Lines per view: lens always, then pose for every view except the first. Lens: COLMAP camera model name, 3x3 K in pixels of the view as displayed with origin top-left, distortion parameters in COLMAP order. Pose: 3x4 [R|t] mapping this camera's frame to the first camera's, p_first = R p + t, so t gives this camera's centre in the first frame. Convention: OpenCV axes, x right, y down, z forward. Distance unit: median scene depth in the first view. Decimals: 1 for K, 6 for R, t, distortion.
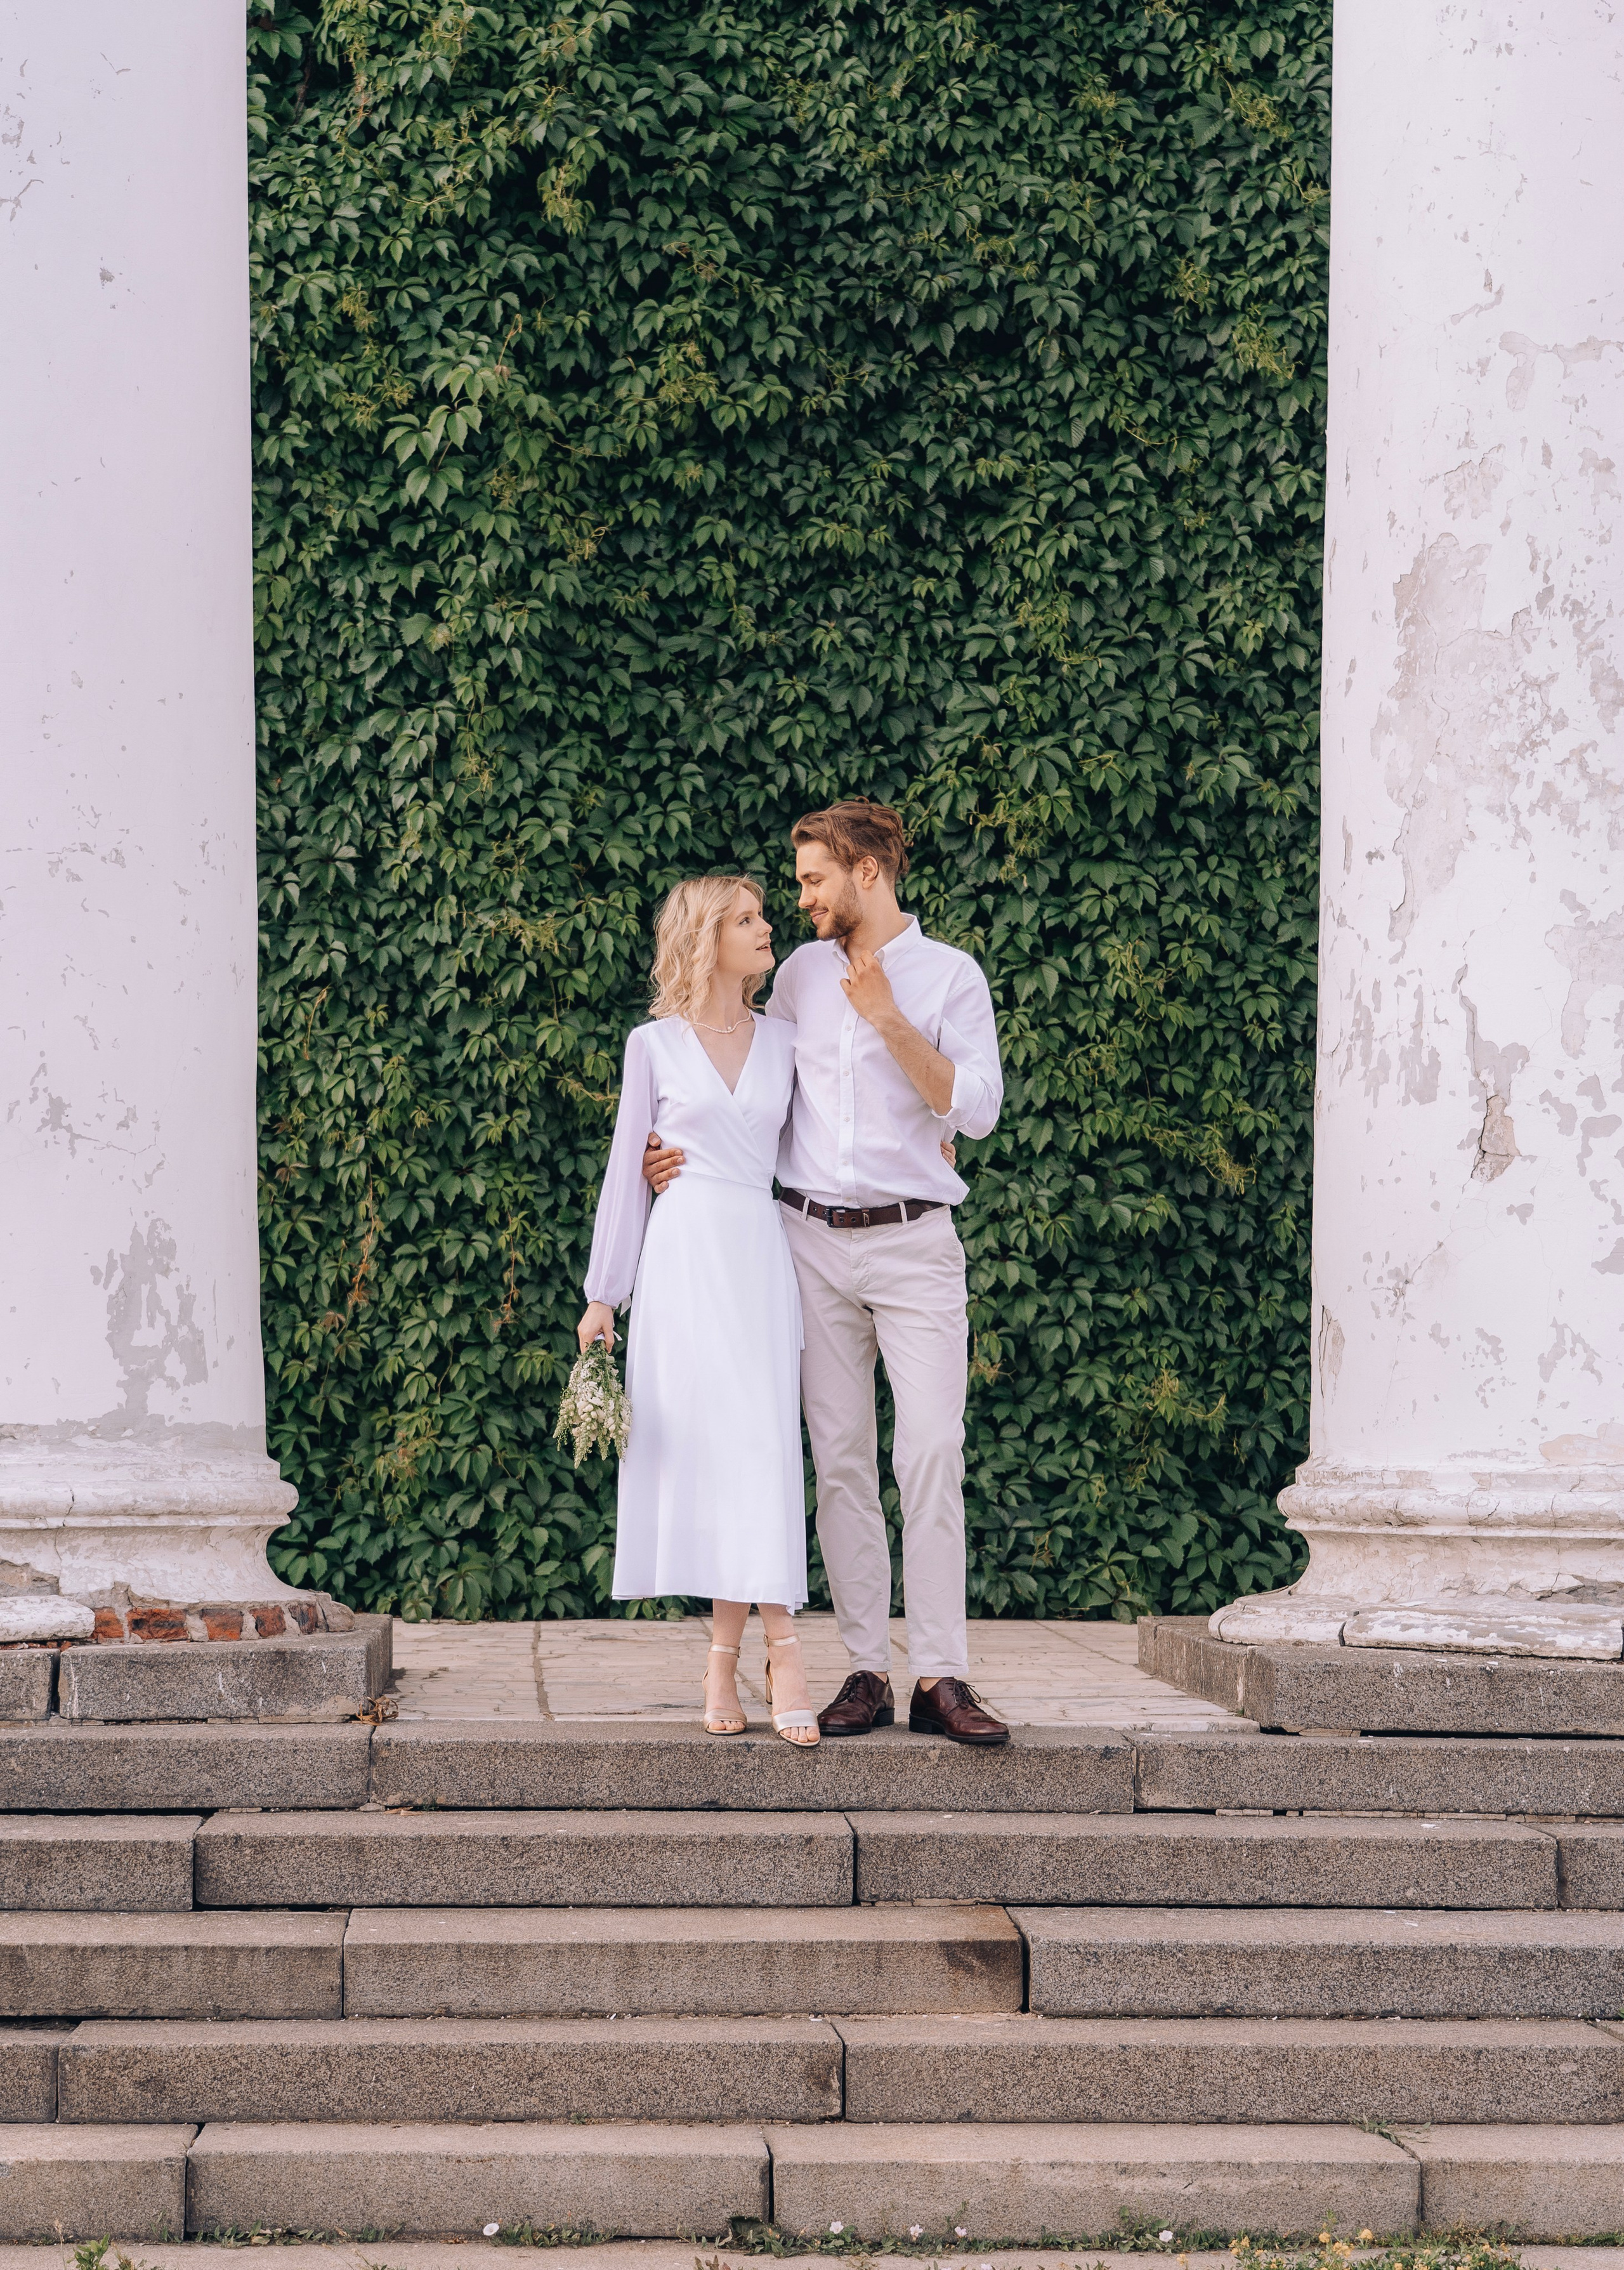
lens RADIAL K [[3959.4, 0, 517.5], [0, 3959.4, 1391.1], [0, 0, 1]] dist [0.021841, -0.027431]
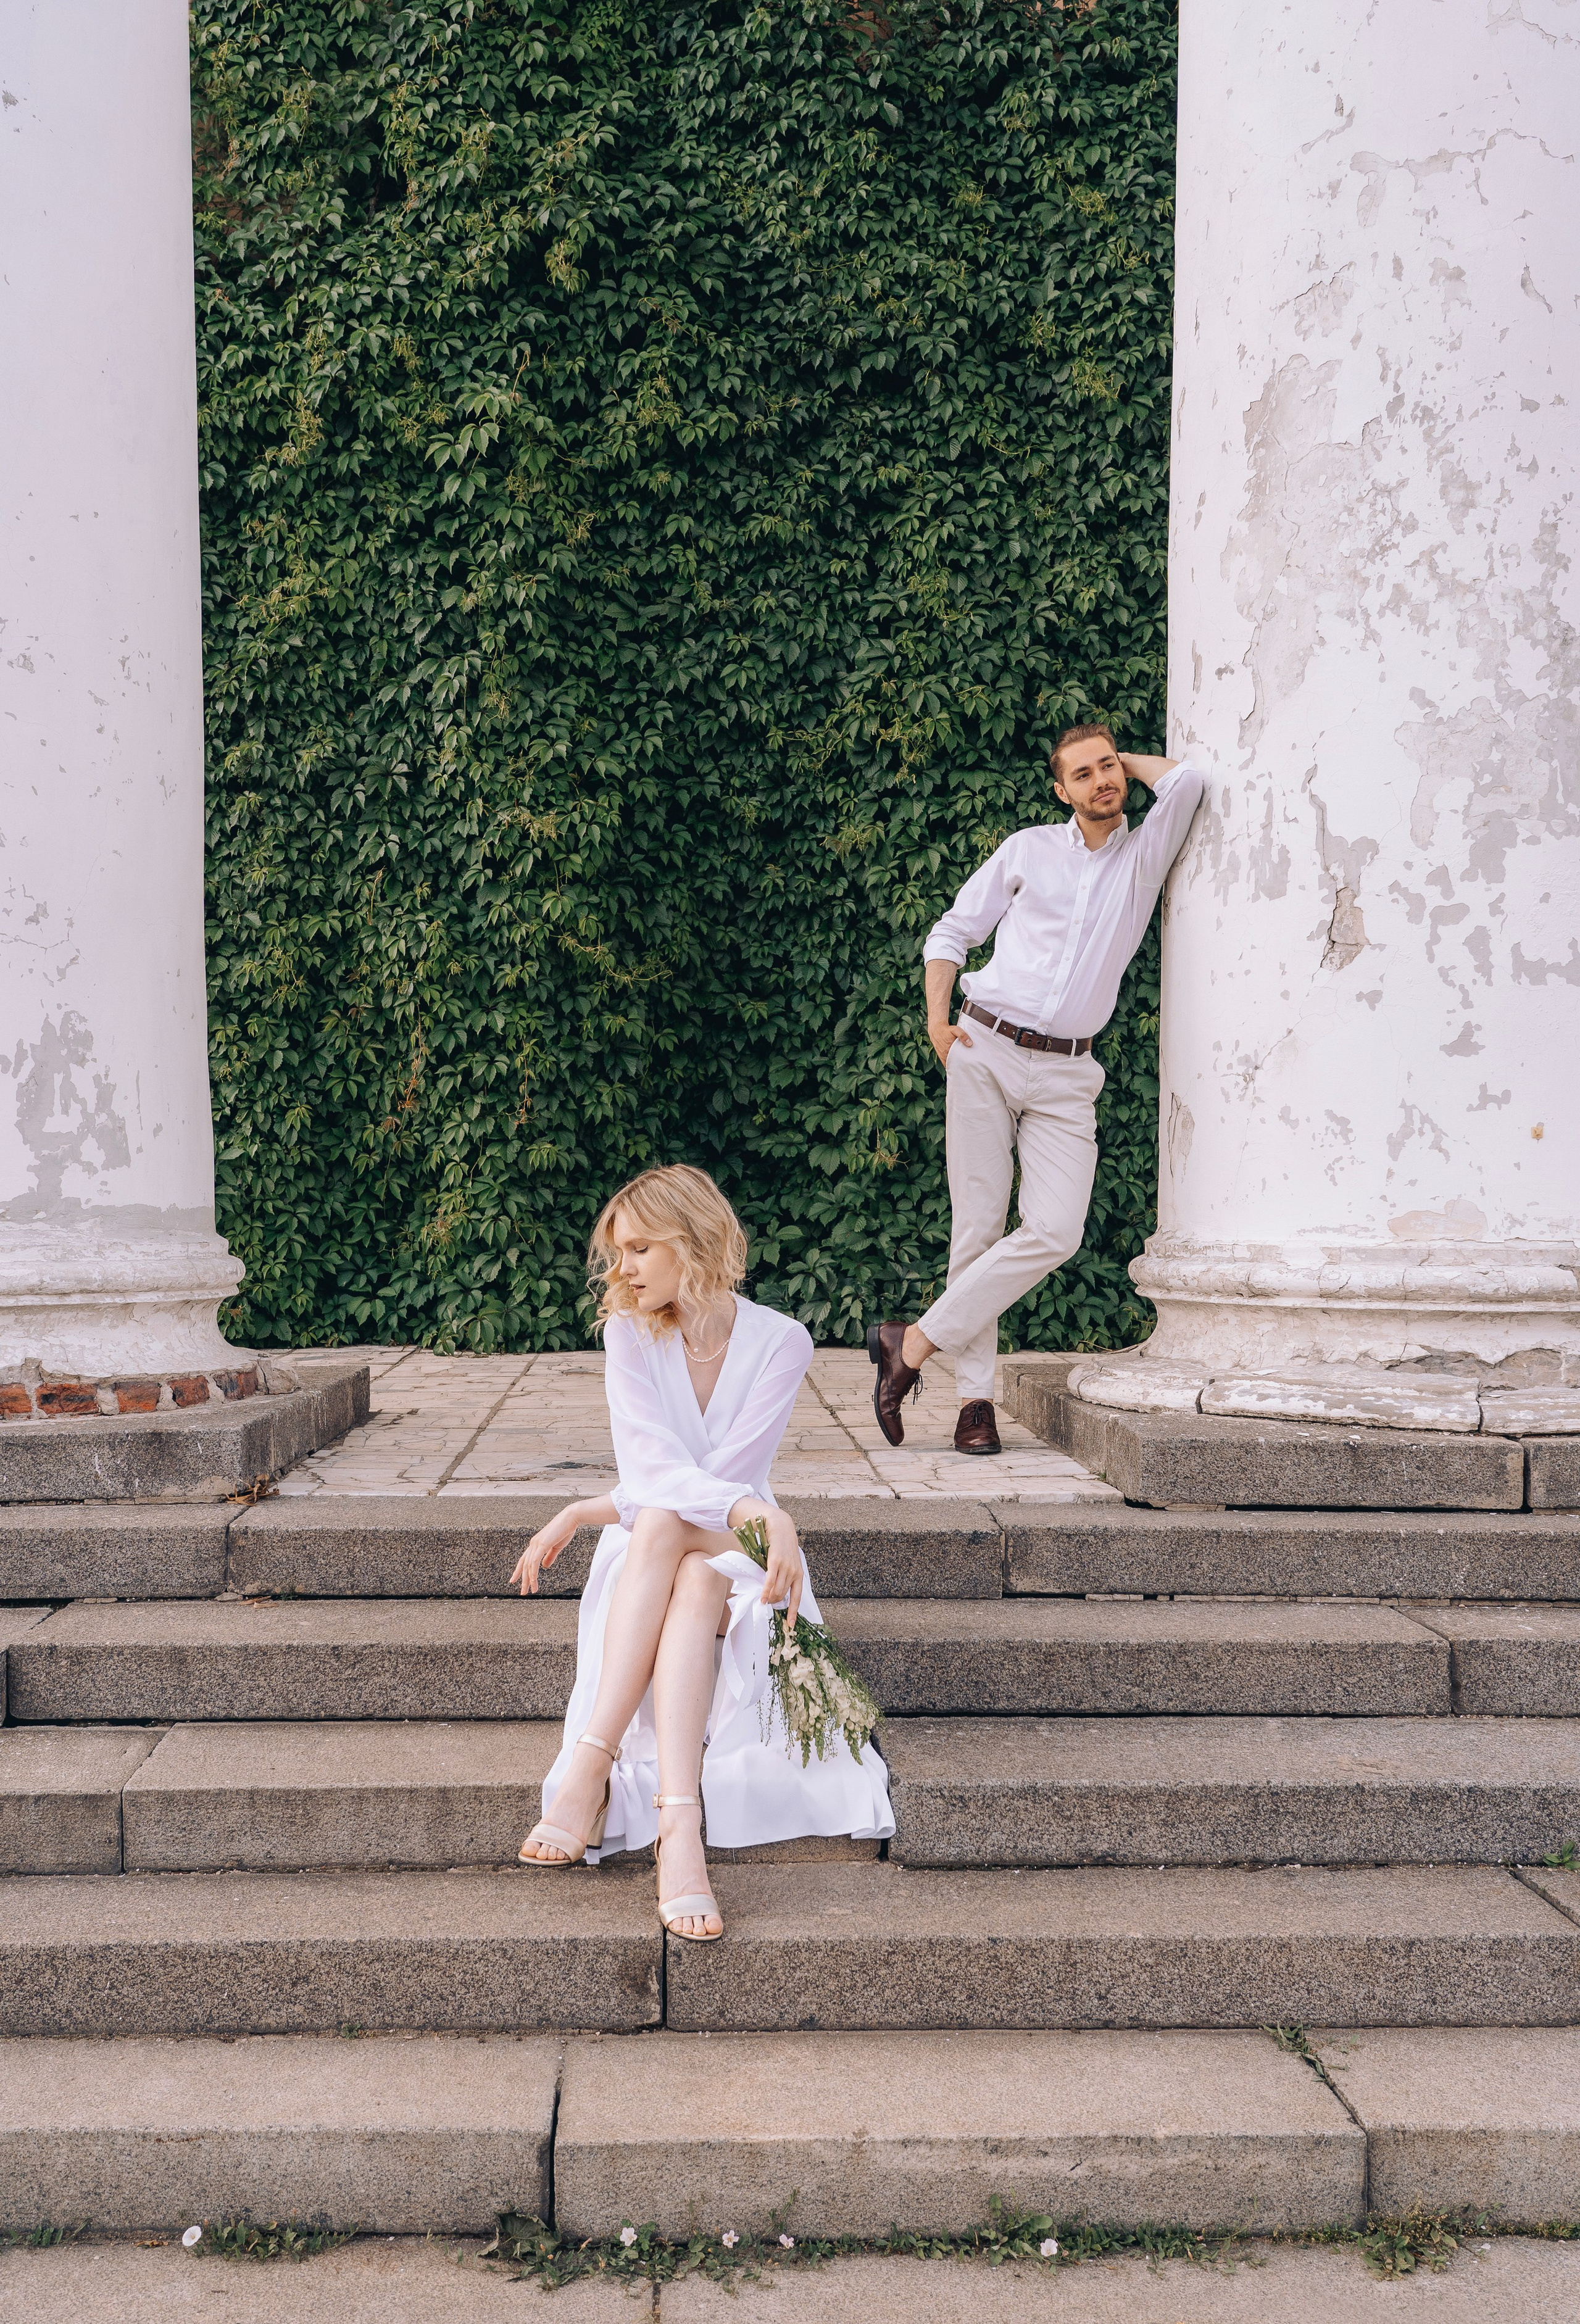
lens RADIAL K [[2079.2, 0, 684.4], [0, 2079.2, 1228.5], [0, 0, 1]] dist [0.005339, 0.003556]
pose [[0.999968, -0.004572, 0.006534, 0.046517], [0.004414, 0.999704, 0.023912, 0.001125], [-0.006641, -0.023882, 0.999693, 0.307502]]
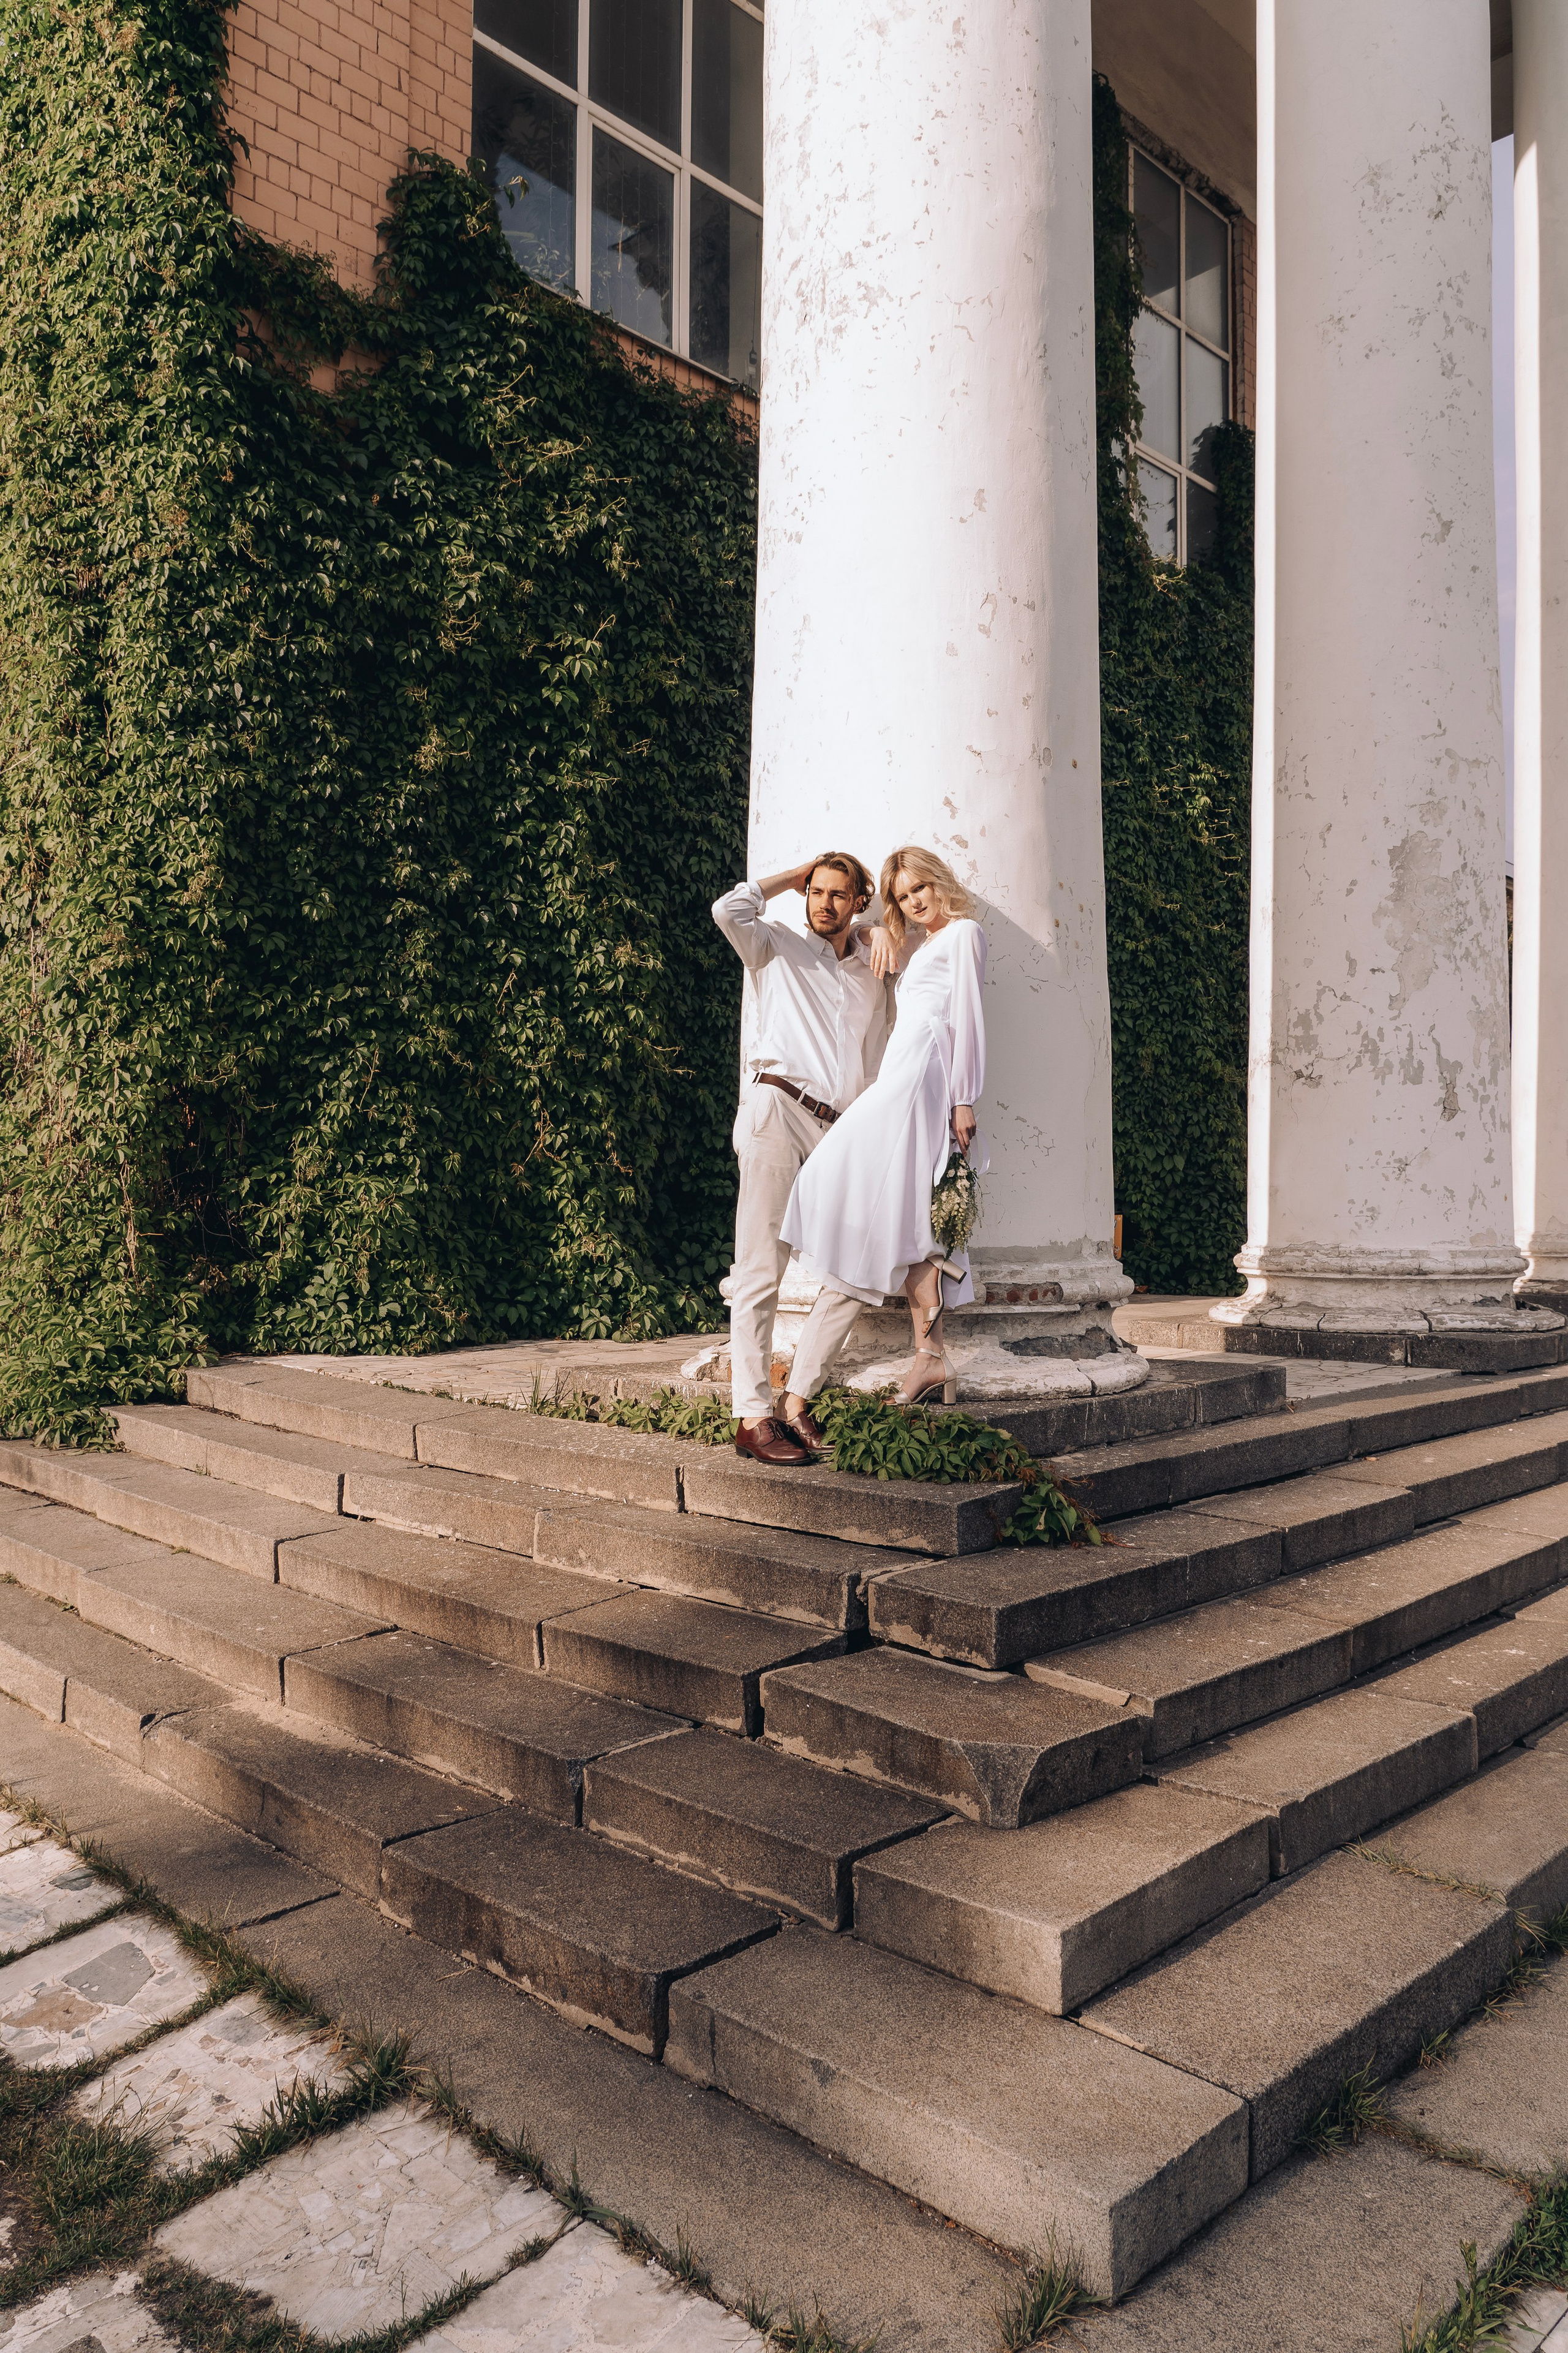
lens RADIAL K [[1647.5, 0, 784.0], [0, 1647.5, 1176.5], [0, 0, 1]] dist [-0.012770, -0.003144]
pose [[0.714075, 0.014765, 0.699913, -0.464974], [-0.004219, 0.999850, -0.016788, -0.002828], [-0.700056, 0.009035, 0.714030, 0.409916]]
